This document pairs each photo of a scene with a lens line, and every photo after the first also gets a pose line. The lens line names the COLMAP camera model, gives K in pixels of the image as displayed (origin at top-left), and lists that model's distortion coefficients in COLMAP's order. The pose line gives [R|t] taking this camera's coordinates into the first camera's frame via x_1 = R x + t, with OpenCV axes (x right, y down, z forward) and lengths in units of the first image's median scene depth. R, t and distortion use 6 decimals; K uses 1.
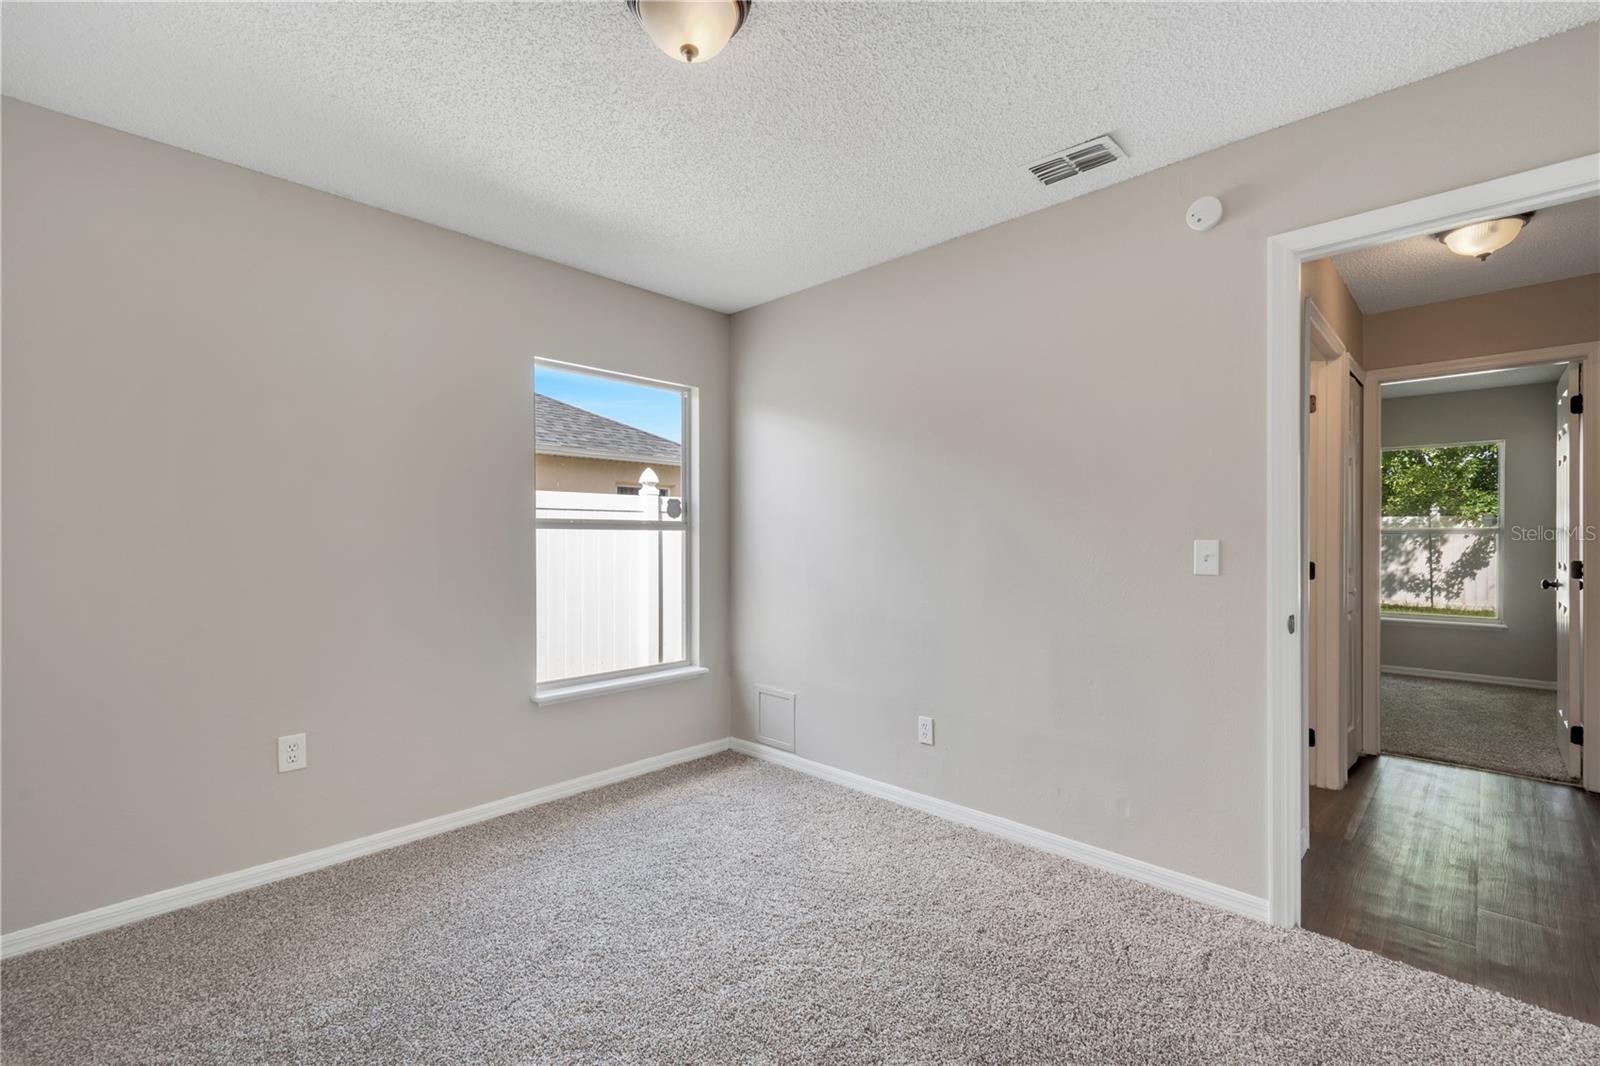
lens RADIAL K [[720.3, 0, 799.8], [0, 720.3, 525.2], [0, 0, 1]] dist [0.009600, -0.000683]
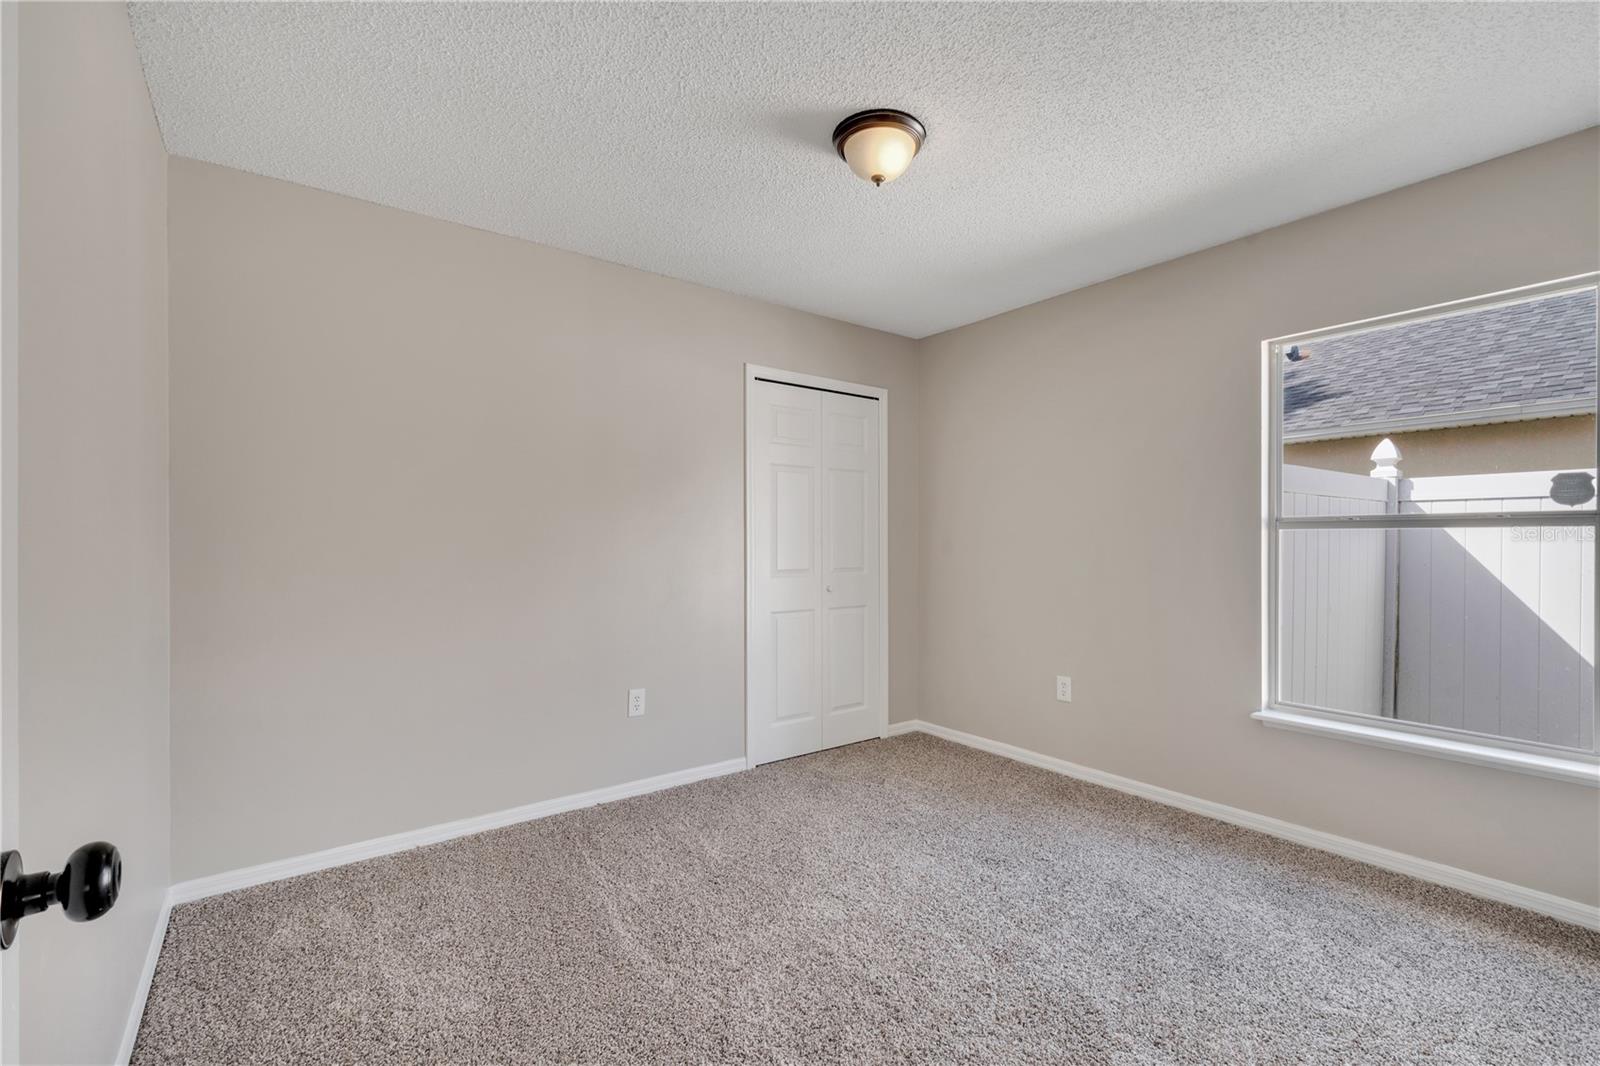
lens RADIAL K [[720.3, 0, 800.4], [0, 720.3, 532.3], [0, 0, 1]] dist [0.009600, -0.000683]
pose [[-0.160447, -0.008979, -0.987004, 0.589854], [0.008651, 0.999907, -0.010503, 0.014927], [0.987007, -0.010224, -0.160354, 0.543281]]
